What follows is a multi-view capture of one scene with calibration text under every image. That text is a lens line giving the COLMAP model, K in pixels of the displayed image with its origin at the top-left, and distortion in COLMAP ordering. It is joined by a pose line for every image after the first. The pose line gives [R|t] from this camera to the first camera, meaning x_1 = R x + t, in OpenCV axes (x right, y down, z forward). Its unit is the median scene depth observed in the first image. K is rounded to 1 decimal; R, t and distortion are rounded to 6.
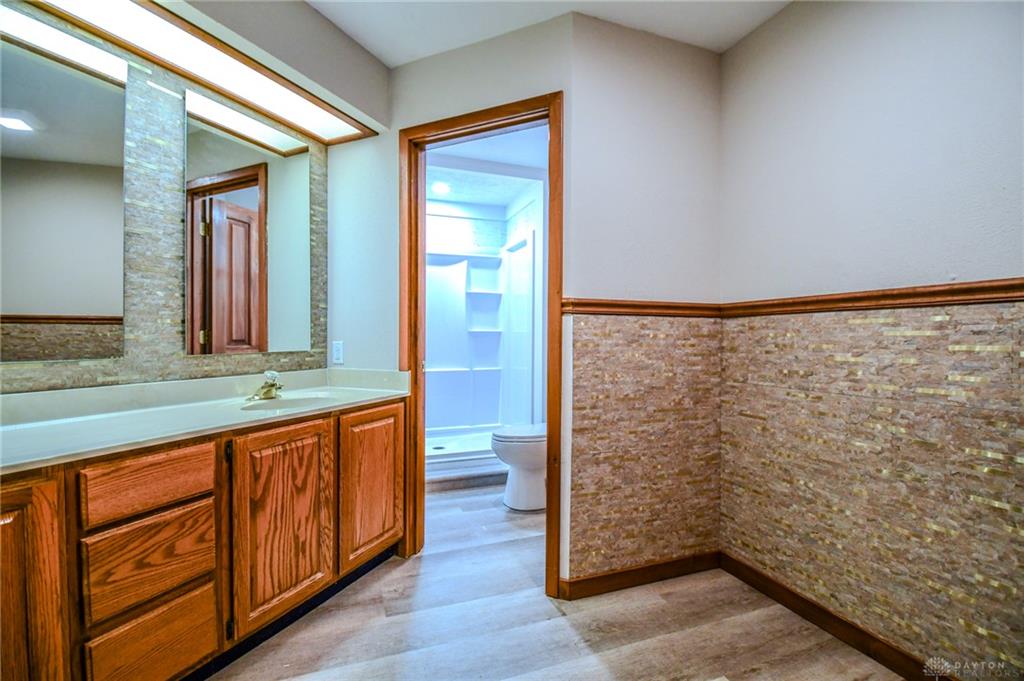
lens RADIAL K [[444.4, 0, 515.4], [0, 444.4, 333.5], [0, 0, 1]] dist [-0.000704, -0.011559]
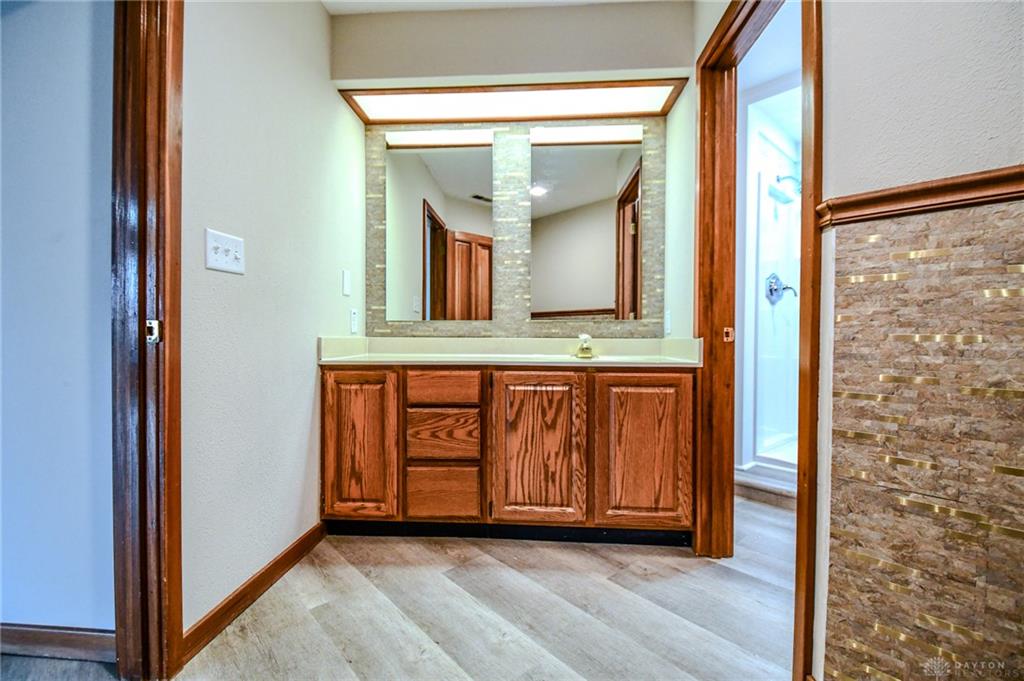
lens RADIAL K [[444.4, 0, 505.0], [0, 444.4, 336.9], [0, 0, 1]] dist [-0.000704, -0.011559]
pose [[0.347678, -0.001065, -0.937613, 0.546466], [0.002068, 0.999998, -0.000369, 0.103269], [0.937612, -0.001811, 0.347679, 0.442119]]
